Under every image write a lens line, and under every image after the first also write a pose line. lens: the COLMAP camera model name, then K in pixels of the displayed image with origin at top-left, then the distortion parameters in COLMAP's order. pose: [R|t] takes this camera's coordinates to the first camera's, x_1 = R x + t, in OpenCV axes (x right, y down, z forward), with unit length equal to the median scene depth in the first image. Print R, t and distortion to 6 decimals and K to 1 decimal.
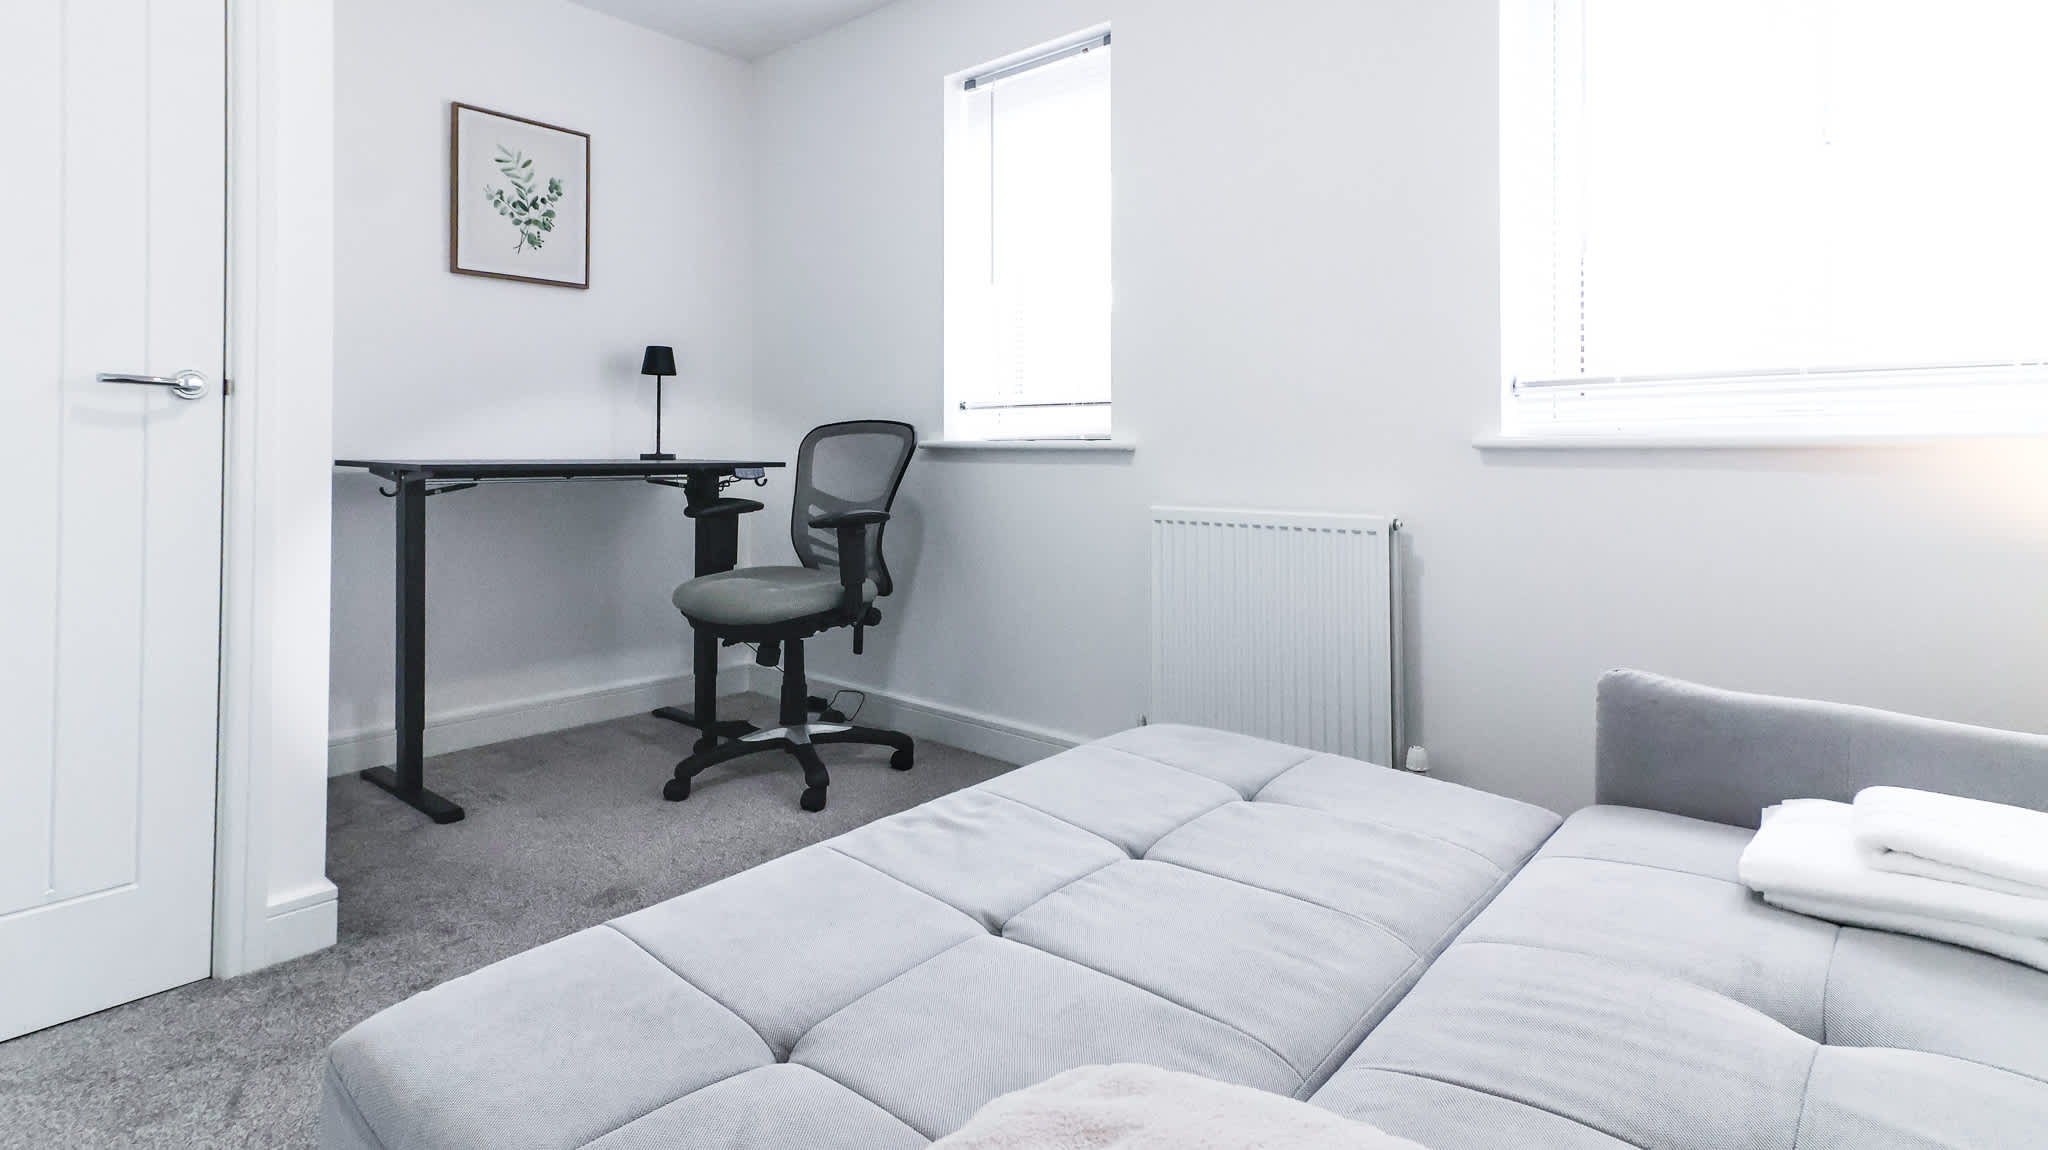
lens RADIAL K [[1046.8, 0, 1059.0], [0, 1046.8, 439.6], [0, 0, 1]] dist [-0.001014, -0.000753]
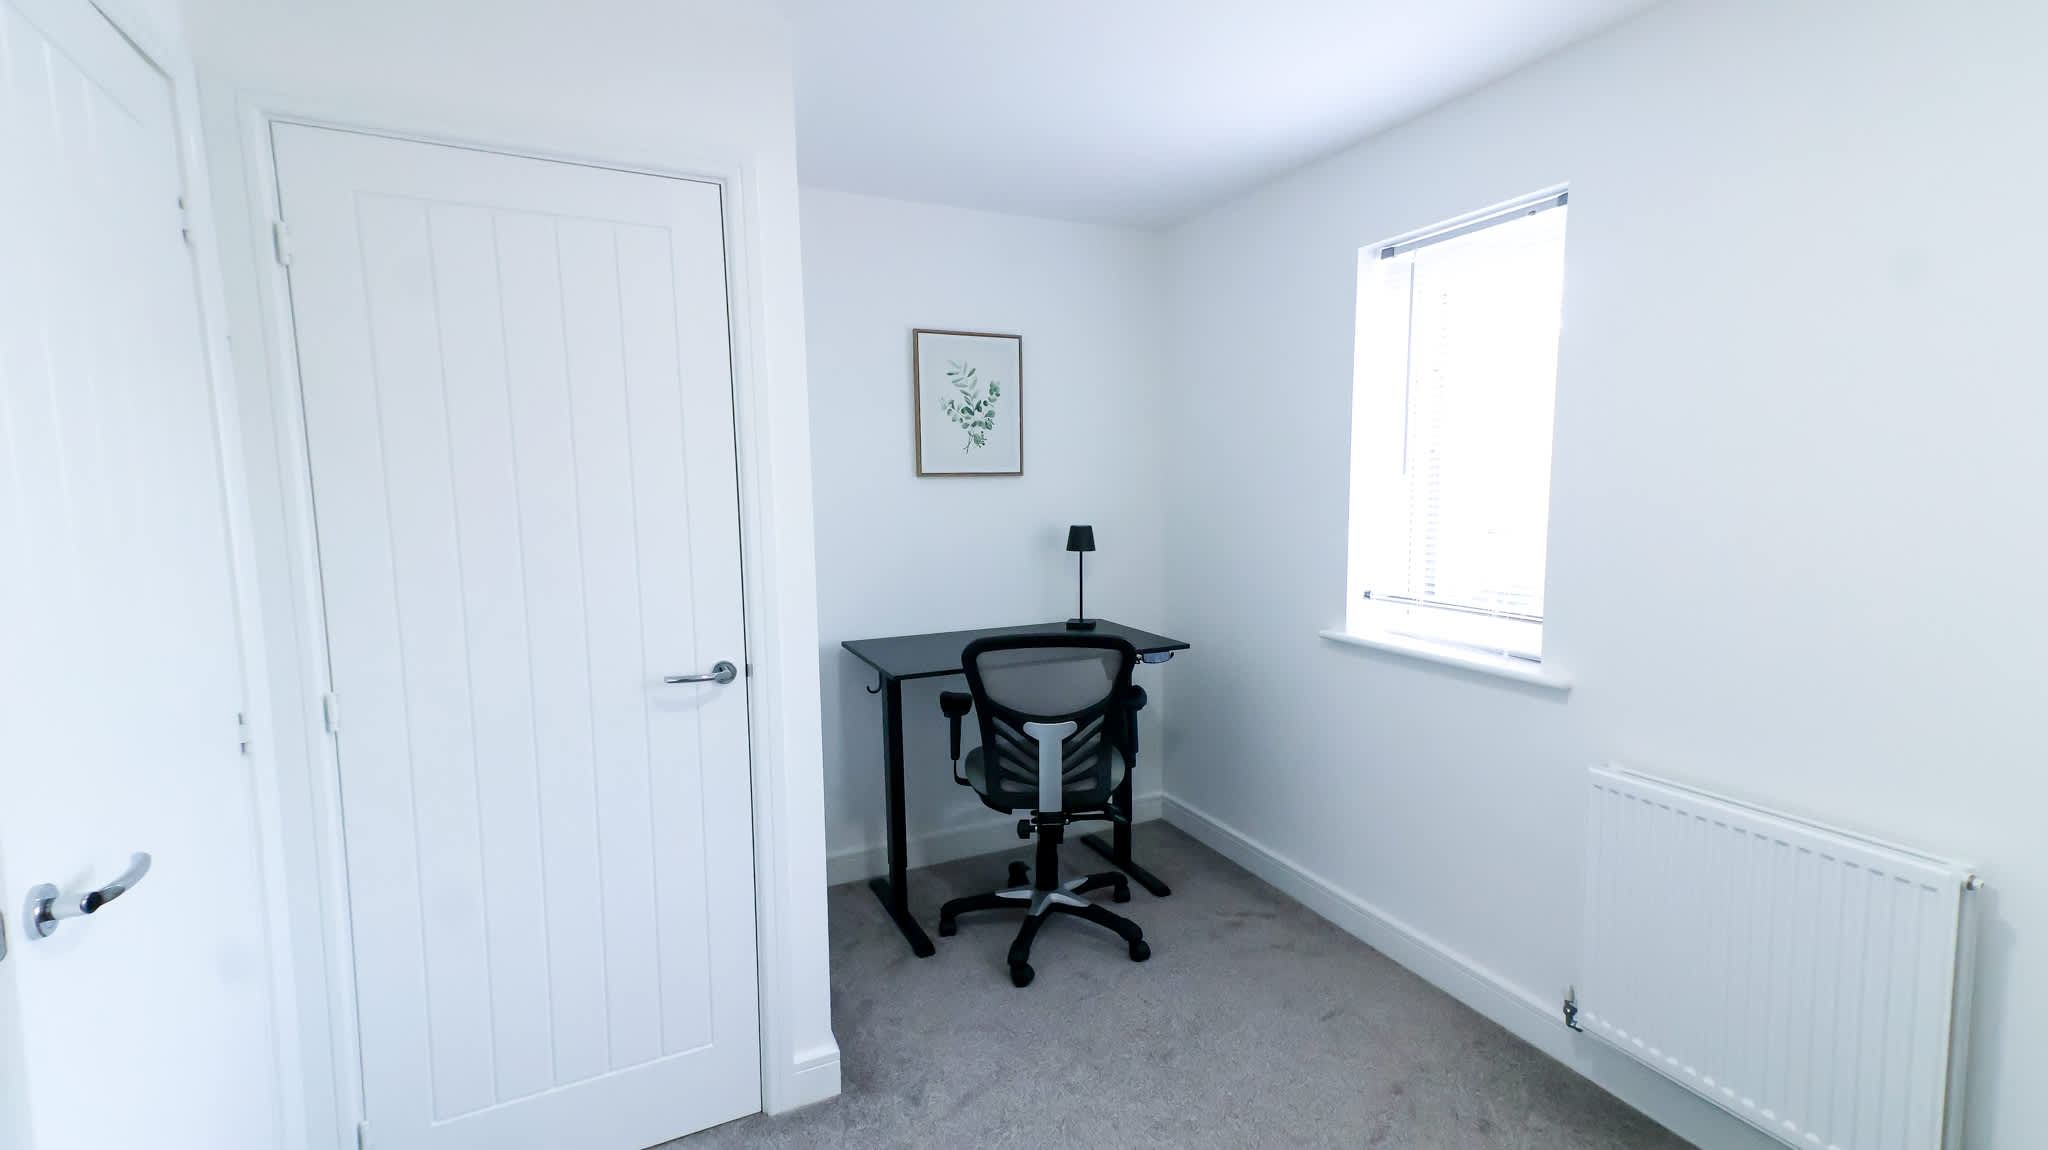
lens RADIAL K [[915.9, 0, 1024.0], [0, 915.9, 575.0], [0, 0, 1]] dist [0.010627, -0.000795]
pose [[0.901779, 0.041258, -0.430223, -0.013839], [0.018210, 0.990922, 0.133197, -0.179136], [0.431813, -0.127949, 0.892842, 0.097689]]
